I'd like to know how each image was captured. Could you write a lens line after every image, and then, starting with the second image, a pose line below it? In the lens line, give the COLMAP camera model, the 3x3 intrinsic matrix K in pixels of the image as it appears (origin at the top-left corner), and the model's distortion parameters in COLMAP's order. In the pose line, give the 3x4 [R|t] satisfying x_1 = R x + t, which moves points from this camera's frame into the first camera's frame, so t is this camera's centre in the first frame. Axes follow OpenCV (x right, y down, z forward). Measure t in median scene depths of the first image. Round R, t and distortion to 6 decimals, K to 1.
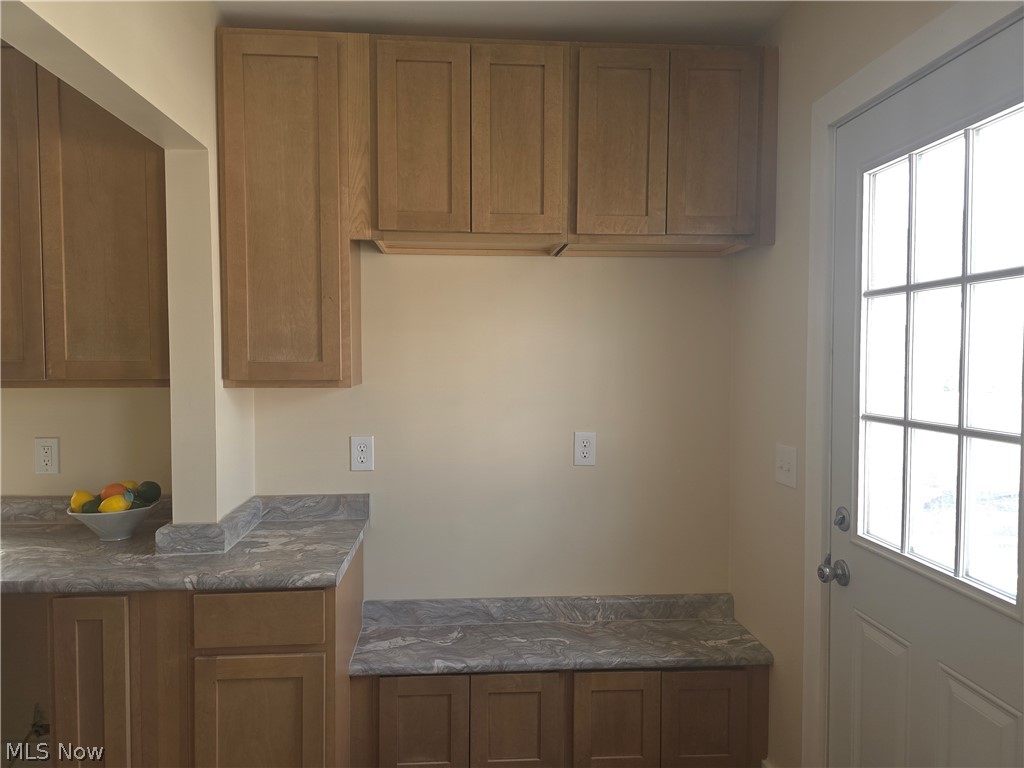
lens RADIAL K [[673.4, 0, 509.0], [0, 673.4, 389.0], [0, 0, 1]] dist [0.047980, -0.043166]
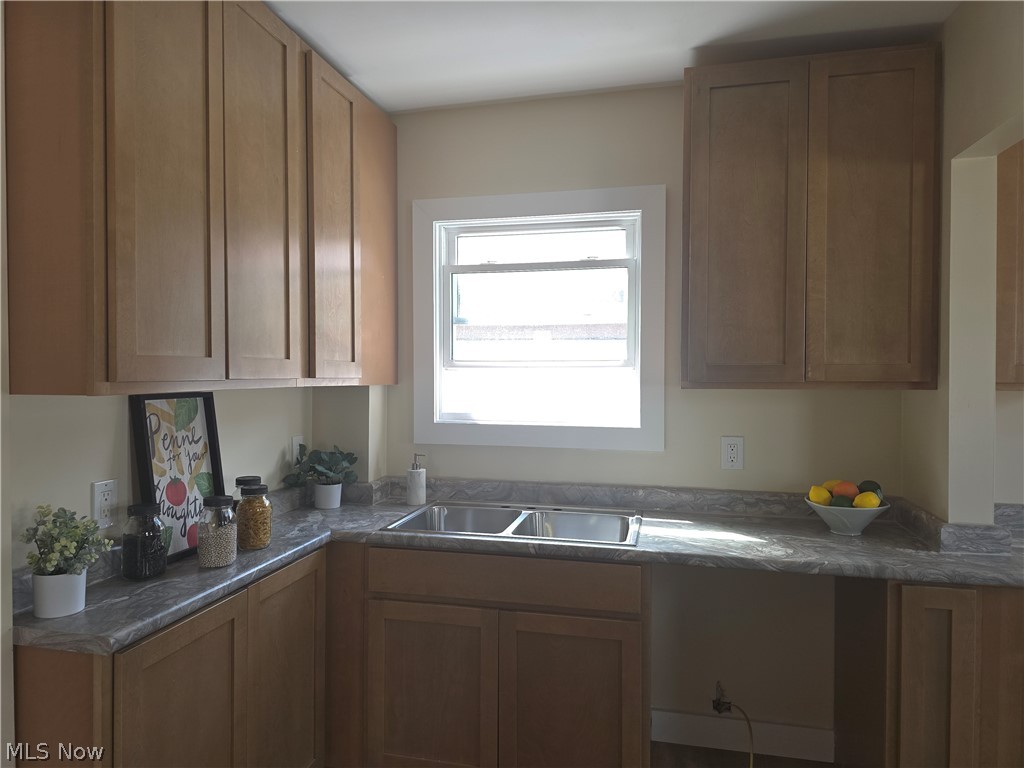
lens RADIAL K [[673.4, 0, 509.0], [0, 673.4, 389.0], [0, 0, 1]] dist [0.047980, -0.043166]
pose [[0.956431, 0.004947, -0.291915, -0.826308], [-0.013101, 0.999577, -0.025984, 0.032870], [0.291663, 0.028676, 0.956091, -0.175721]]
